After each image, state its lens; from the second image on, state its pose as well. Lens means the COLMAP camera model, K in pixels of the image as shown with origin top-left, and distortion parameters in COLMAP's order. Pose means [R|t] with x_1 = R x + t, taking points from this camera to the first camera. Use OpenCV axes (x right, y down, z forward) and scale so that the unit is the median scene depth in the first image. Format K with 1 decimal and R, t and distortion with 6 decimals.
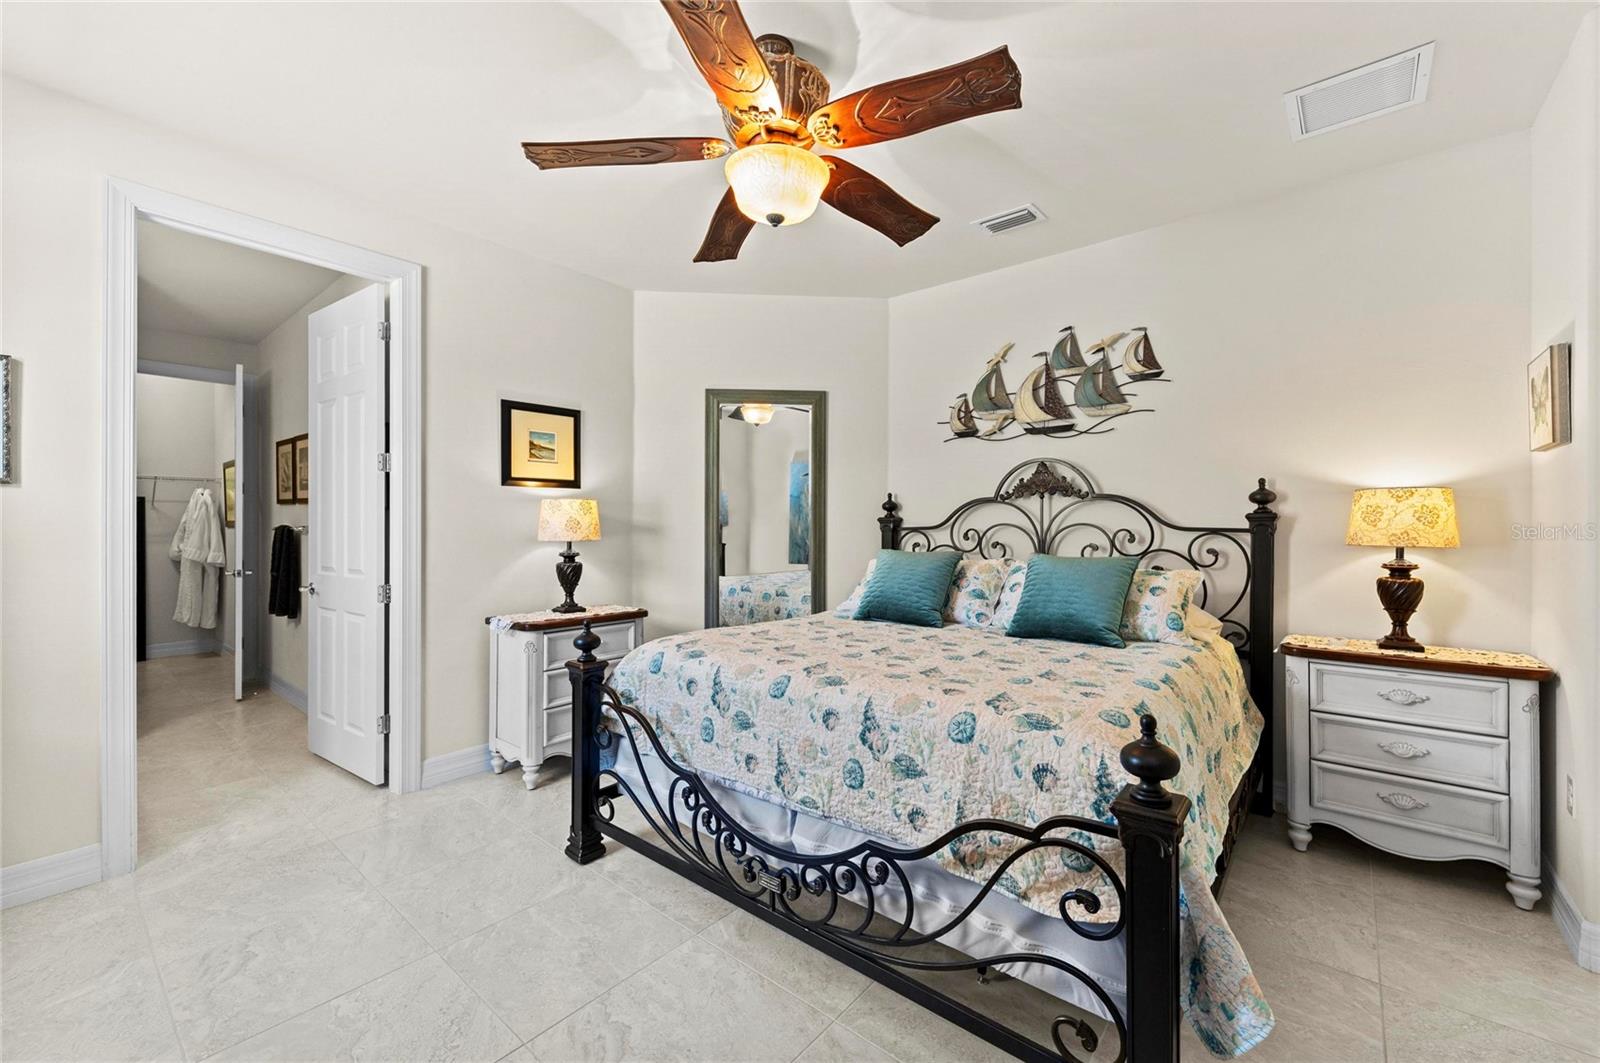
lens RADIAL K [[631.6, 0, 796.2], [0, 631.6, 526.0], [0, 0, 1]] dist [0.005946, -0.003339]
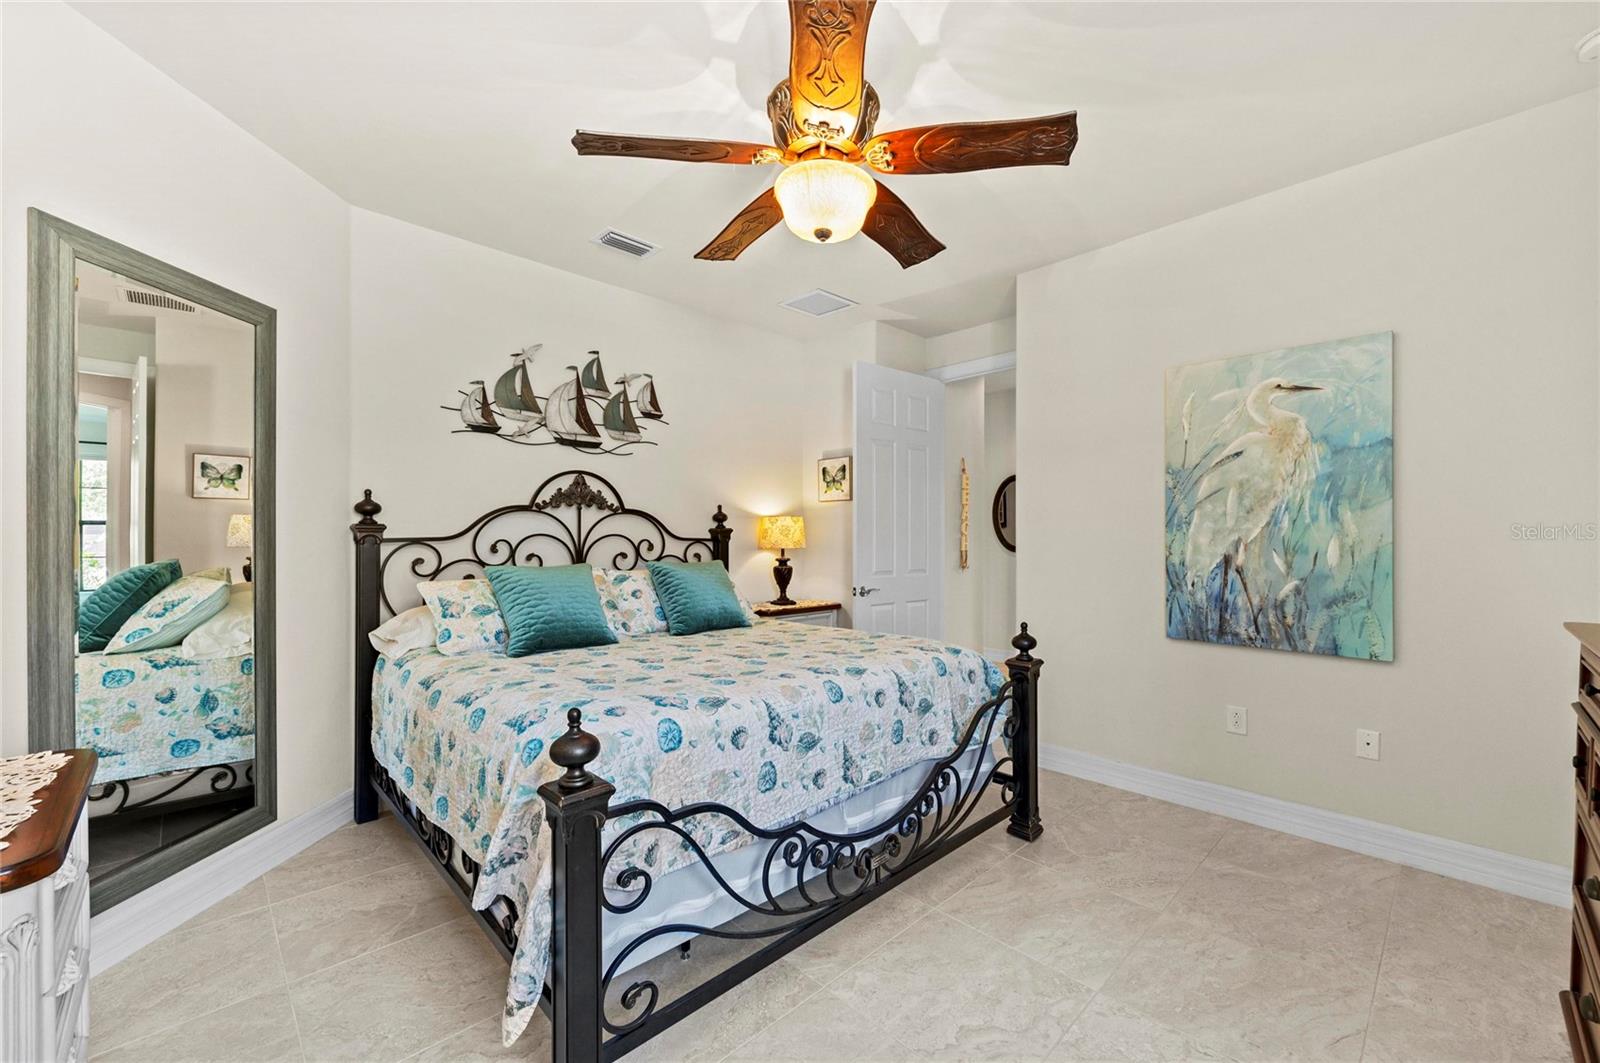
lens RADIAL K [[631.6, 0, 811.3], [0, 631.6, 539.2], [0, 0, 1]] dist [0.005946, -0.003339]
pose [[0.109507, -0.003114, 0.993981, -0.597445], [-0.002179, 0.999992, 0.003373, -0.000058], [-0.993984, -0.002535, 0.109499, 0.517780]]
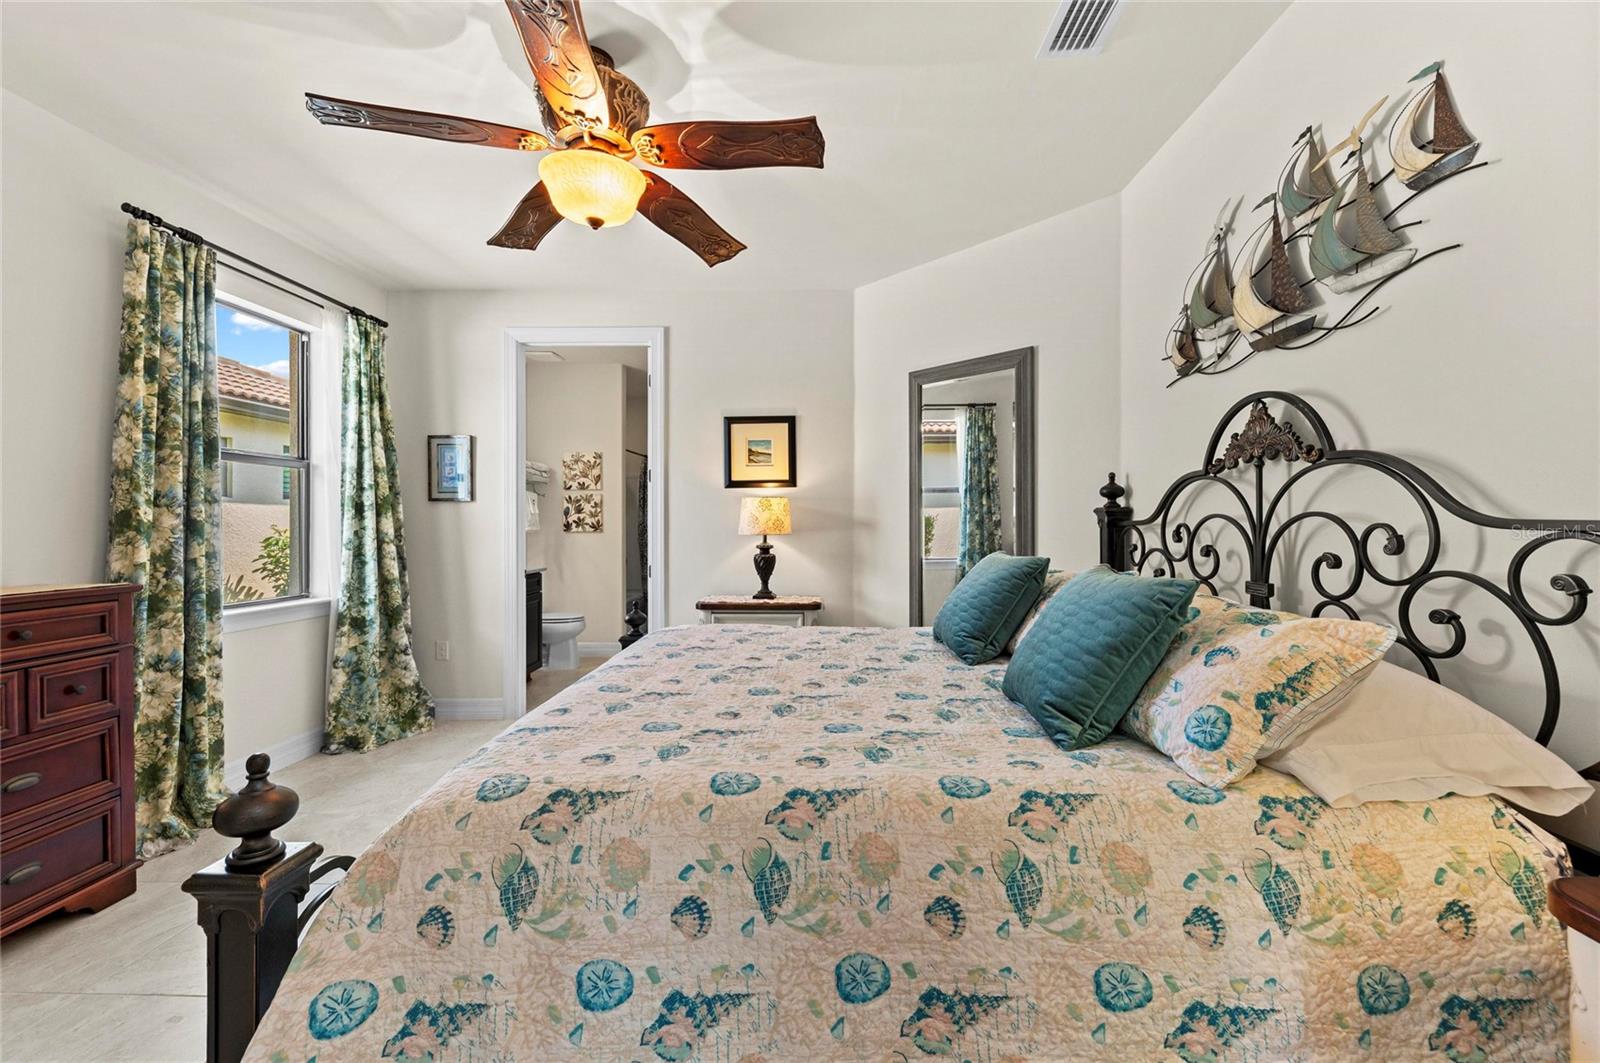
lens RADIAL K [[631.6, 0, 807.6], [0, 631.6, 515.8], [0, 0, 1]] dist [0.005946, -0.003339]
pose [[0.627082, -0.010929, -0.778877, 0.573654], [0.001624, 0.999918, -0.012724, 0.004820], [0.778952, 0.006714, 0.627048, 0.361827]]
